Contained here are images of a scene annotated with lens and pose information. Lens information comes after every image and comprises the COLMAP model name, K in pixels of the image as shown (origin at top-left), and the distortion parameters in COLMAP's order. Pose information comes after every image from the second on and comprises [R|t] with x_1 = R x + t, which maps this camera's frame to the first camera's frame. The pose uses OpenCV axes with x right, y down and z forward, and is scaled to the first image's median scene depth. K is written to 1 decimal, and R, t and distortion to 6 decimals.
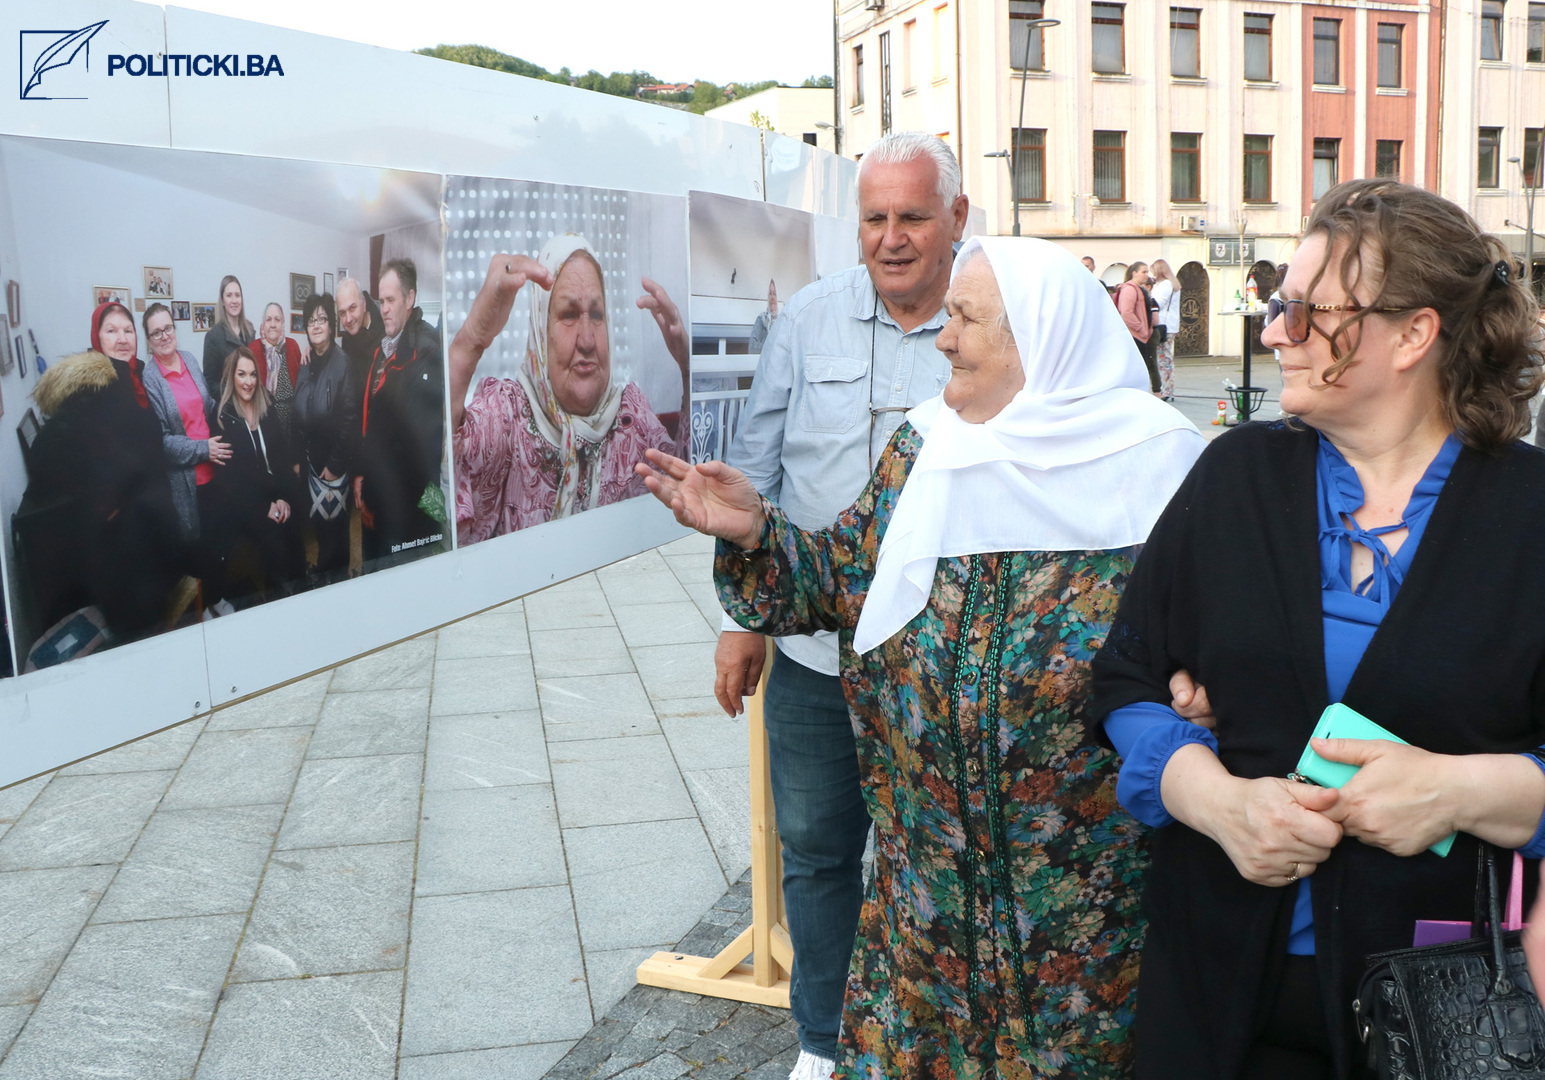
lens RADIAL K [[1486.9, 0, 774.2], [0, 1486.9, 507.0], [0, 0, 1]] dist [-0.184725, 0.232325]
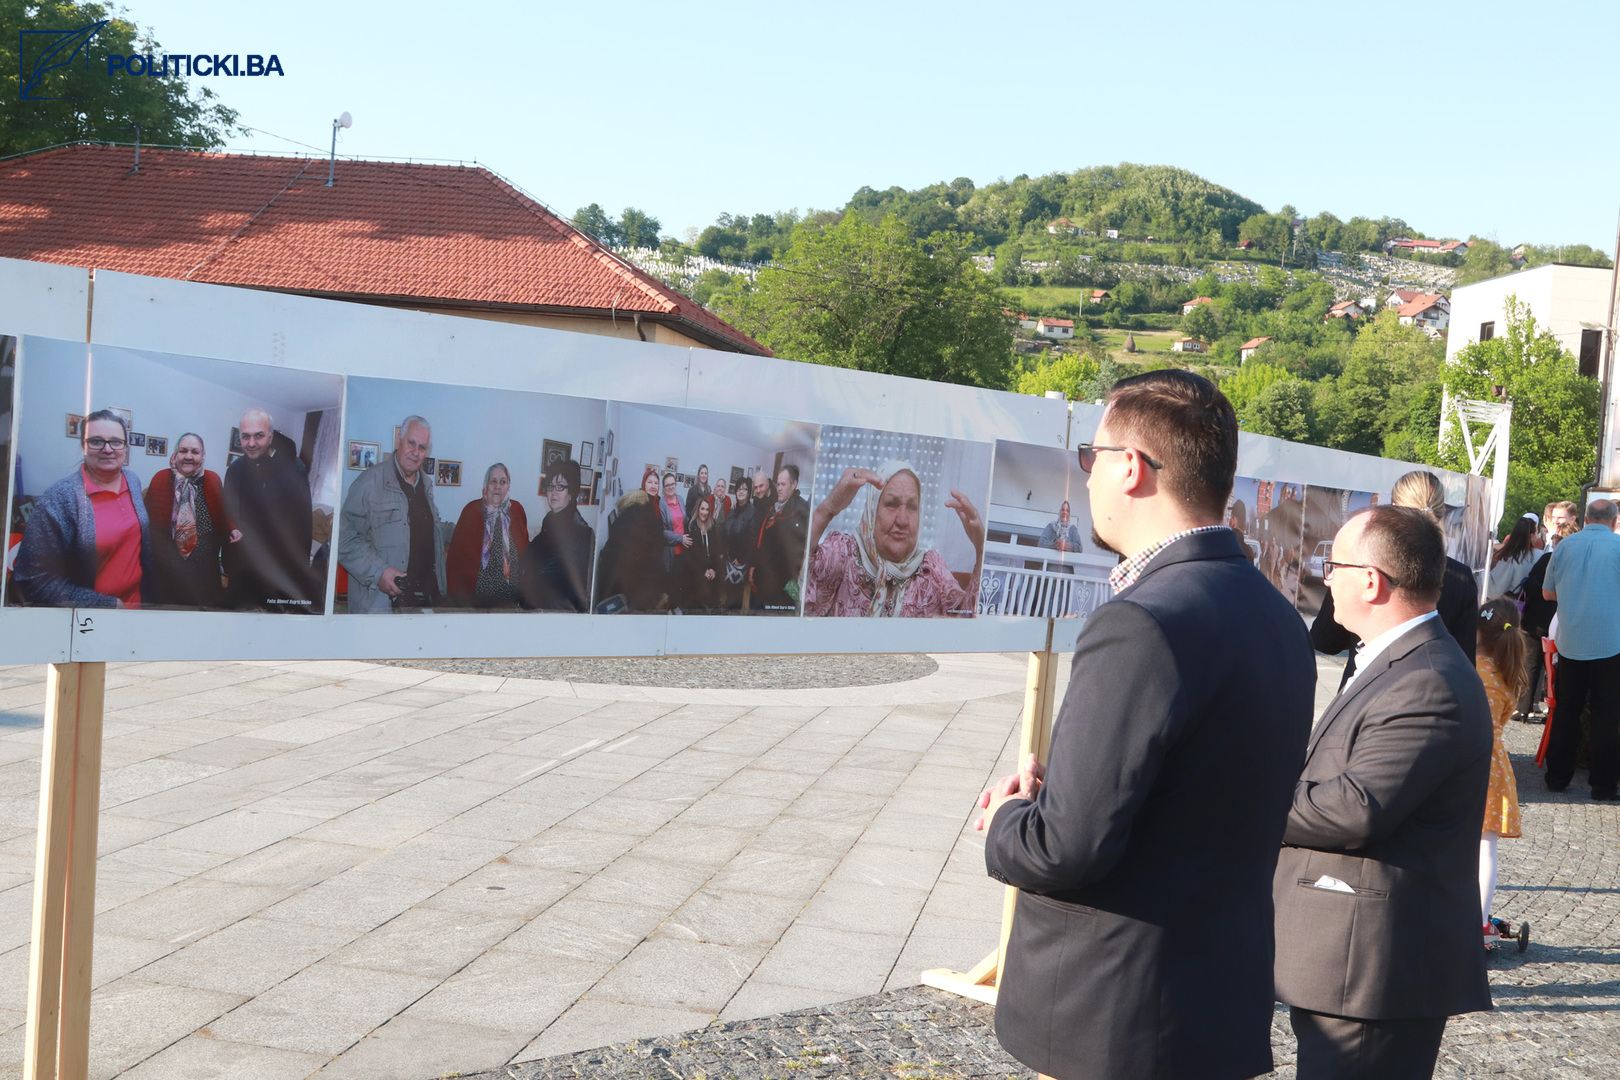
lens RADIAL K [[2064.8, 0, 810.0], [0, 2064.8, 540.0], [0, 0, 1]] dist [-0.001531, -0.004928]
pose [[0.931344, 0.113909, -0.345866, 0.668843], [-0.156490, 0.982835, -0.097703, 0.180143], [0.328800, 0.145120, 0.933183, -1.424862]]
